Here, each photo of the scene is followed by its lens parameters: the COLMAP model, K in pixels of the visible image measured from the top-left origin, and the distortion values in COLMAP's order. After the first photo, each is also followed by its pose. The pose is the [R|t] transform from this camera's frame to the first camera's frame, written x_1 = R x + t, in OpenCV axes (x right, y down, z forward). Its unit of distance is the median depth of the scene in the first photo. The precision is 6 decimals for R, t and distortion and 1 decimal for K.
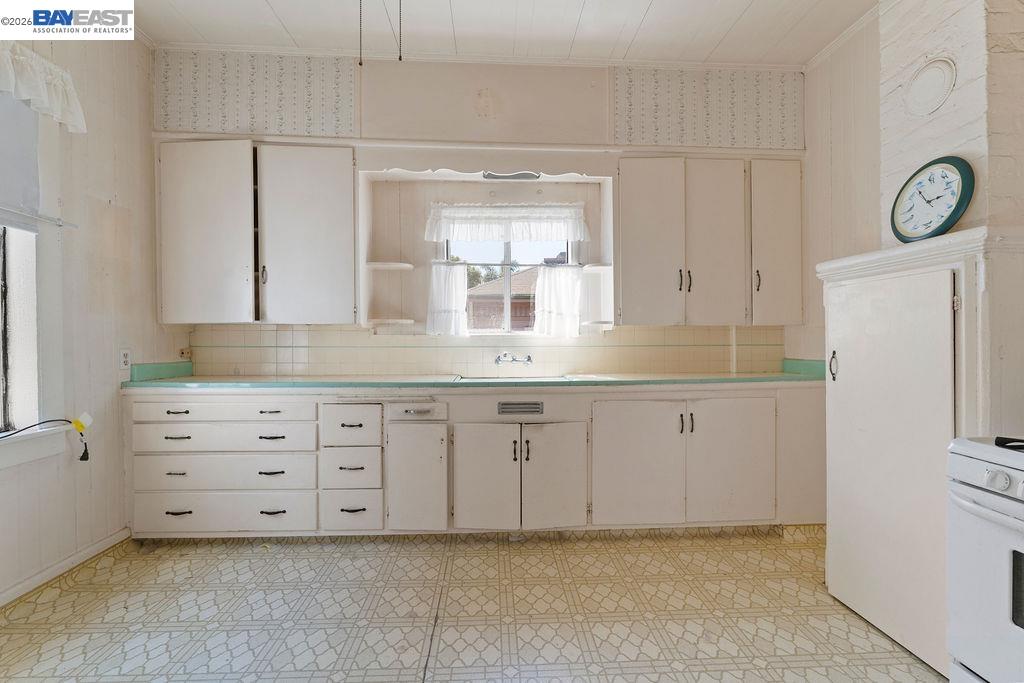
lens RADIAL K [[453.2, 0, 512.0], [0, 453.2, 341.5], [0, 0, 1]] dist [-0.001590, 0.000030]
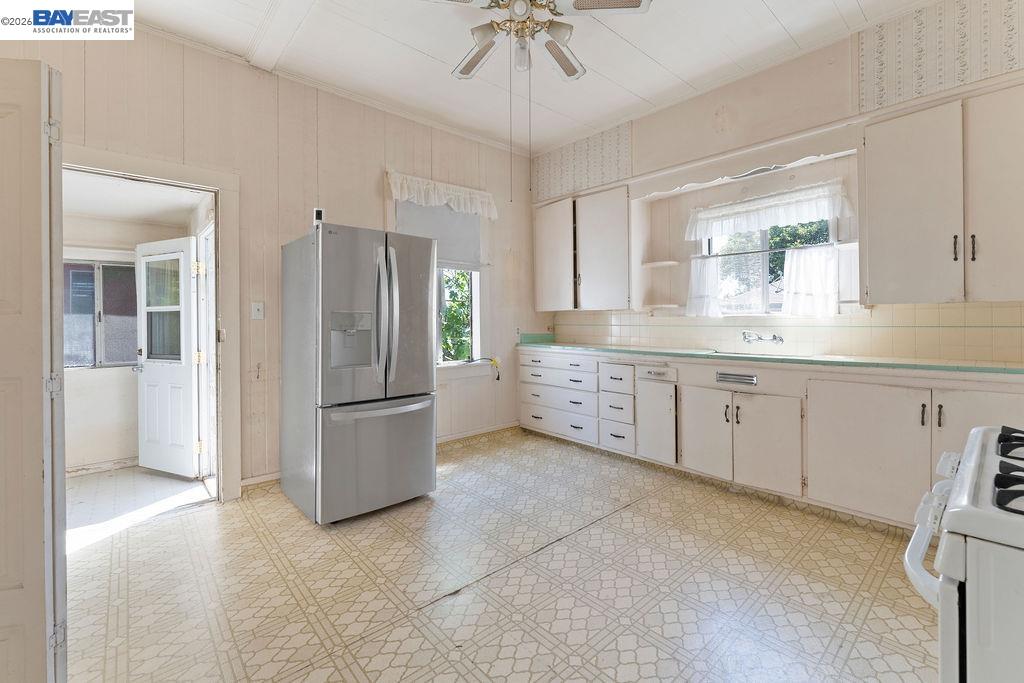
lens RADIAL K [[432.2, 0, 512.4], [0, 432.2, 325.4], [0, 0, 1]] dist [-0.012759, -0.000008]
pose [[0.627685, 0.006715, -0.778438, 0.515995], [0.000131, 0.999962, 0.008731, 0.000188], [0.778467, -0.005582, 0.627661, -0.142140]]
